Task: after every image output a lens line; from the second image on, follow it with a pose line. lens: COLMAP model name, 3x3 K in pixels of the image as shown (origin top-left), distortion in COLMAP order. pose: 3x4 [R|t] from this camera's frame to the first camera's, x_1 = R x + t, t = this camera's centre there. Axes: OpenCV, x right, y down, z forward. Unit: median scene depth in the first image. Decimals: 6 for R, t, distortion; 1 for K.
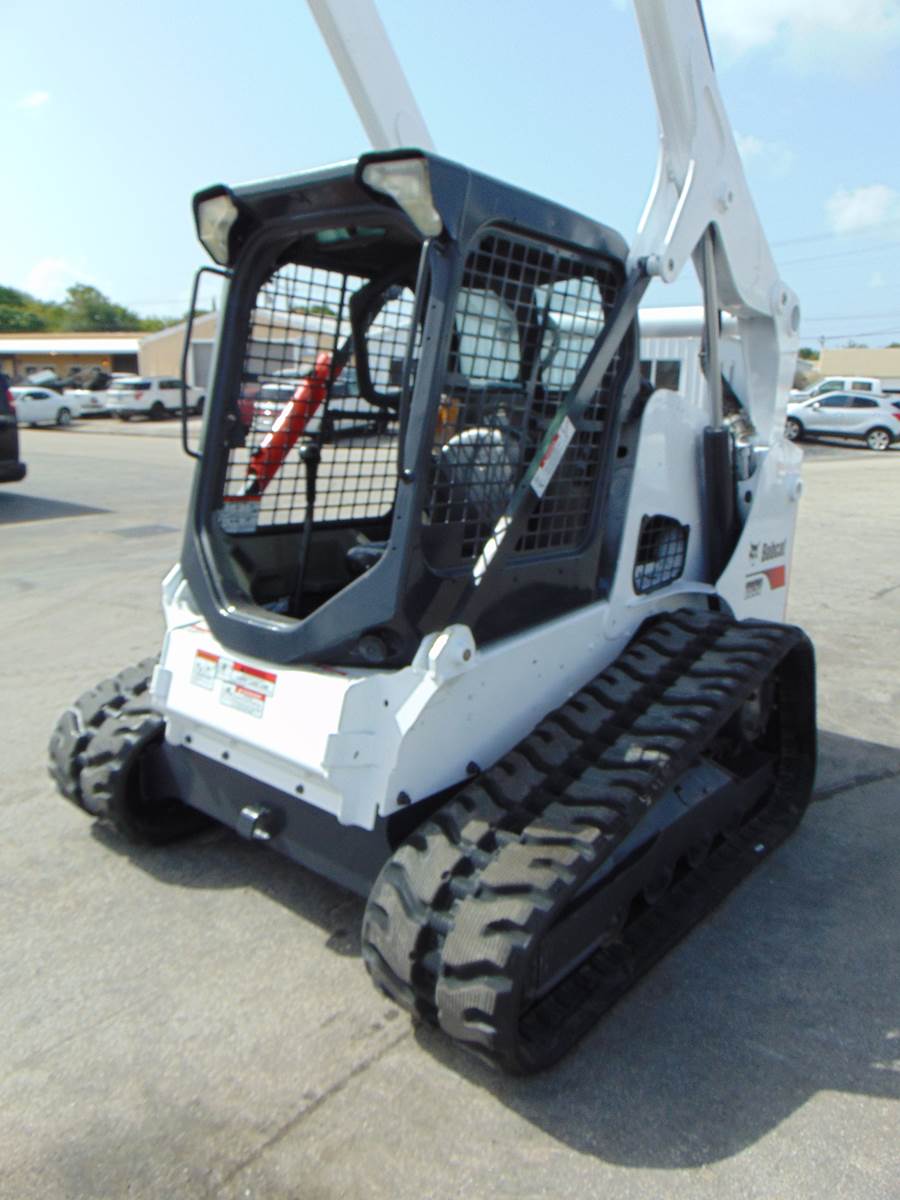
lens RADIAL K [[890.0, 0, 437.1], [0, 890.0, 610.6], [0, 0, 1]] dist [0.005558, 0.036901]
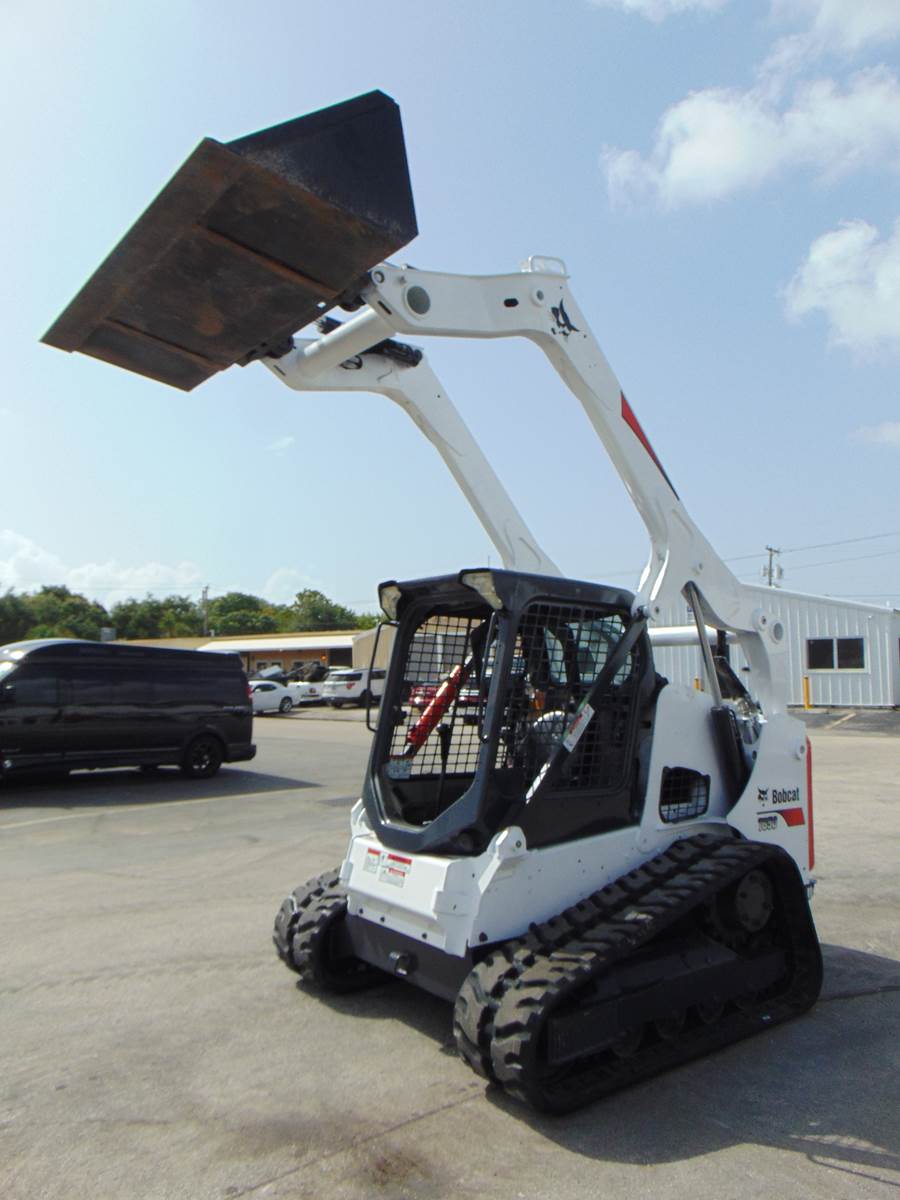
lens RADIAL K [[890.0, 0, 433.7], [0, 890.0, 611.0], [0, 0, 1]] dist [0.005558, 0.036901]
pose [[0.975007, -0.043108, -0.217950, 0.216278], [-0.026059, 0.952034, -0.304879, 0.120747], [0.220638, 0.302939, 0.927117, -0.599092]]
